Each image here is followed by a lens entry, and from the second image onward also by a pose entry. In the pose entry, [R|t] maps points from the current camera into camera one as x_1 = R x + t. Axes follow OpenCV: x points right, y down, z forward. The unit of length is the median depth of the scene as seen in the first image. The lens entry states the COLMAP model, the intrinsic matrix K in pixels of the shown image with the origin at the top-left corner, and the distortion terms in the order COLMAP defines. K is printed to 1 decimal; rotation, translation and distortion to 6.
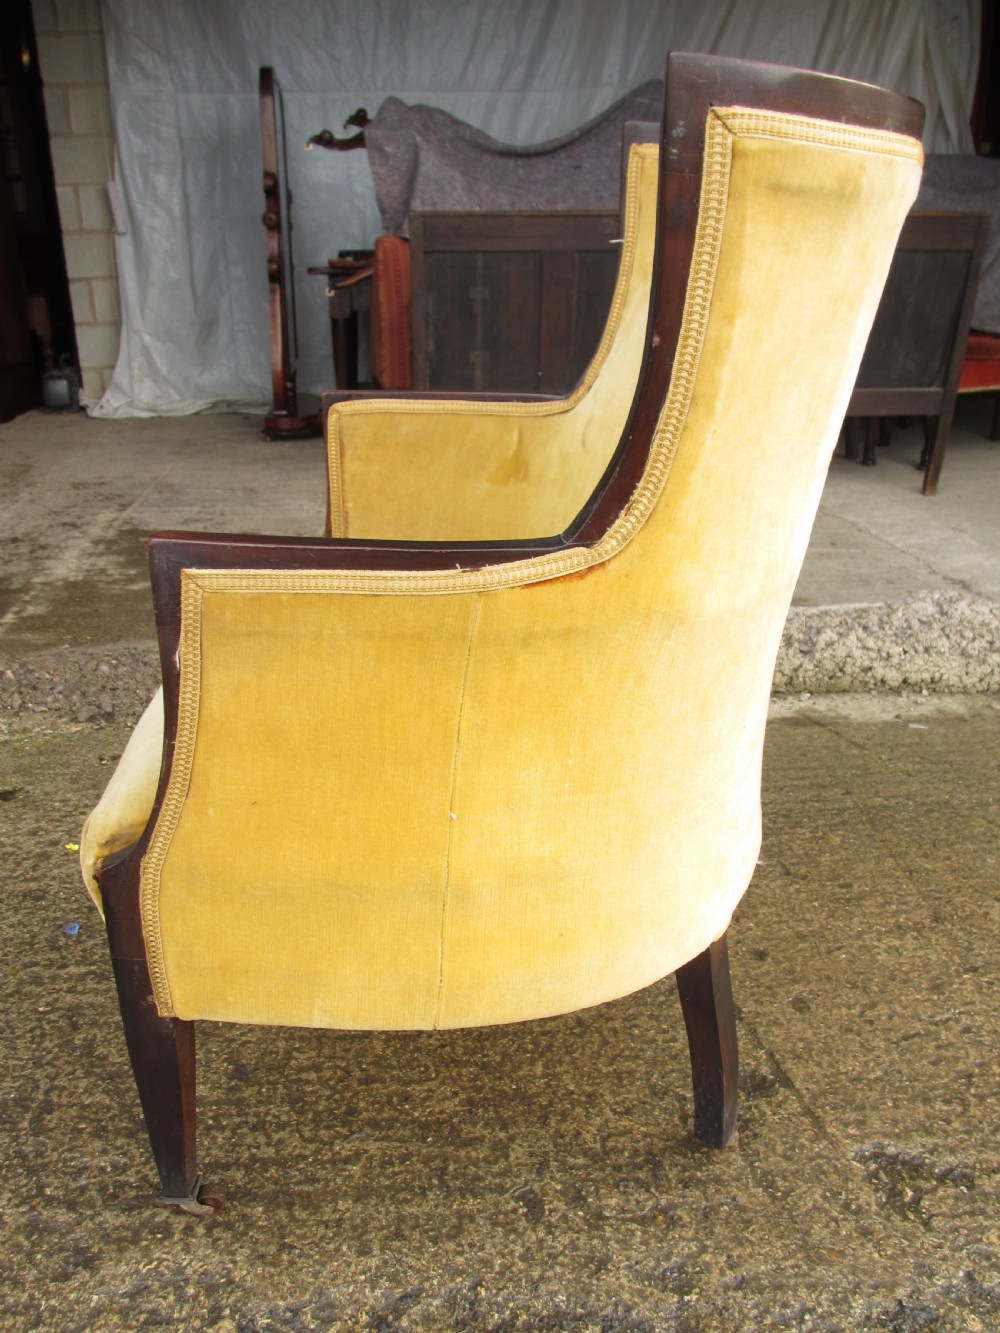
lens RADIAL K [[1112.1, 0, 500.2], [0, 1112.1, 664.1], [0, 0, 1]] dist [-0.050532, 0.016797]
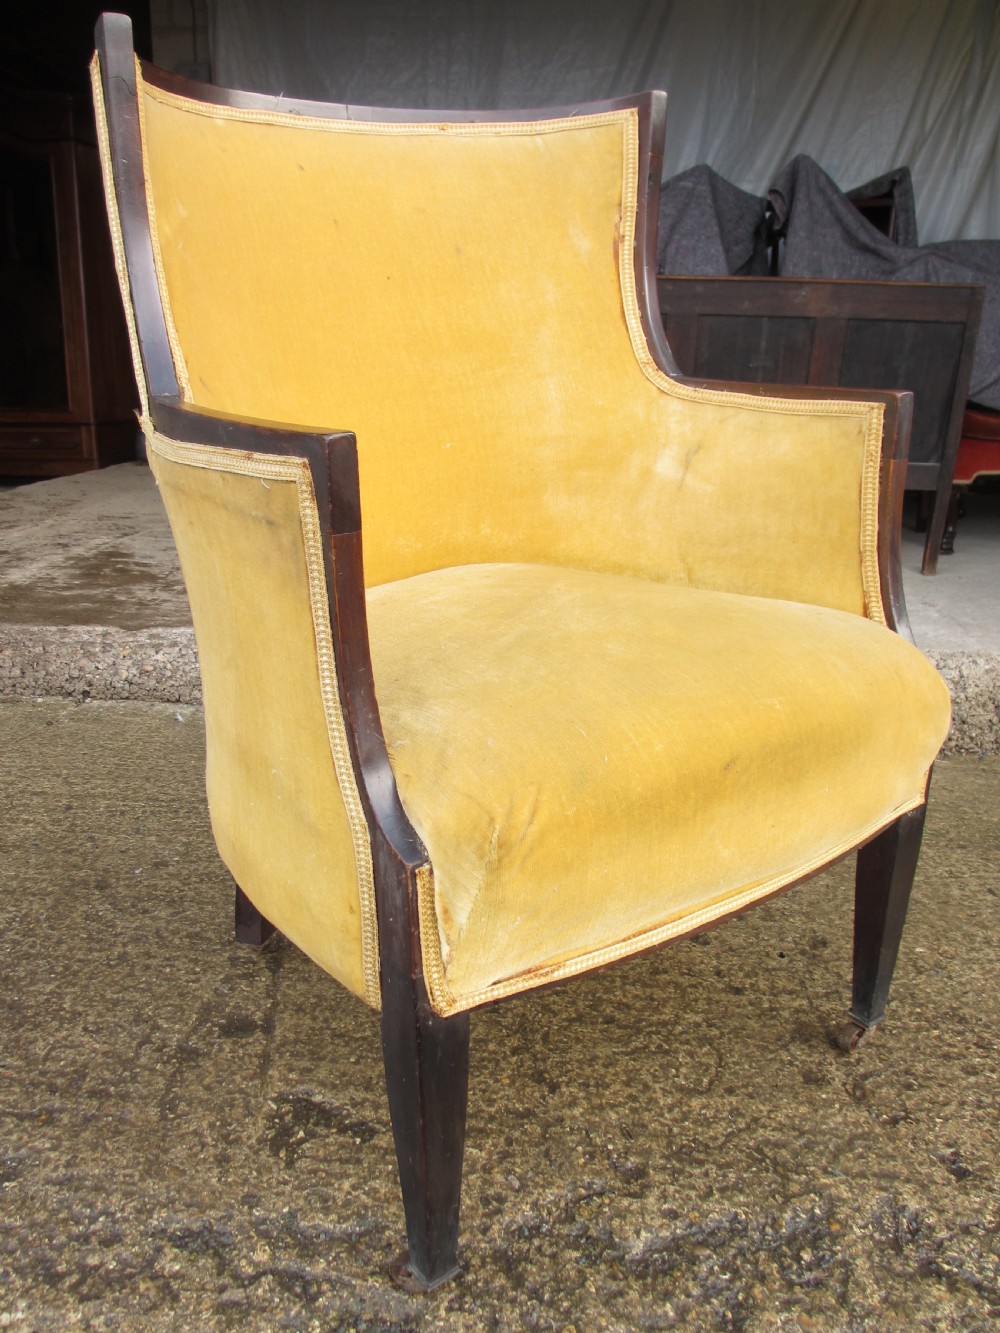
lens RADIAL K [[1112.1, 0, 527.4], [0, 1112.1, 668.5], [0, 0, 1]] dist [-0.050532, 0.016797]
pose [[0.987911, 0.070186, -0.138224, 0.587547], [-0.081806, 0.993411, -0.080260, 0.116321], [0.131680, 0.090598, 0.987144, 0.022613]]
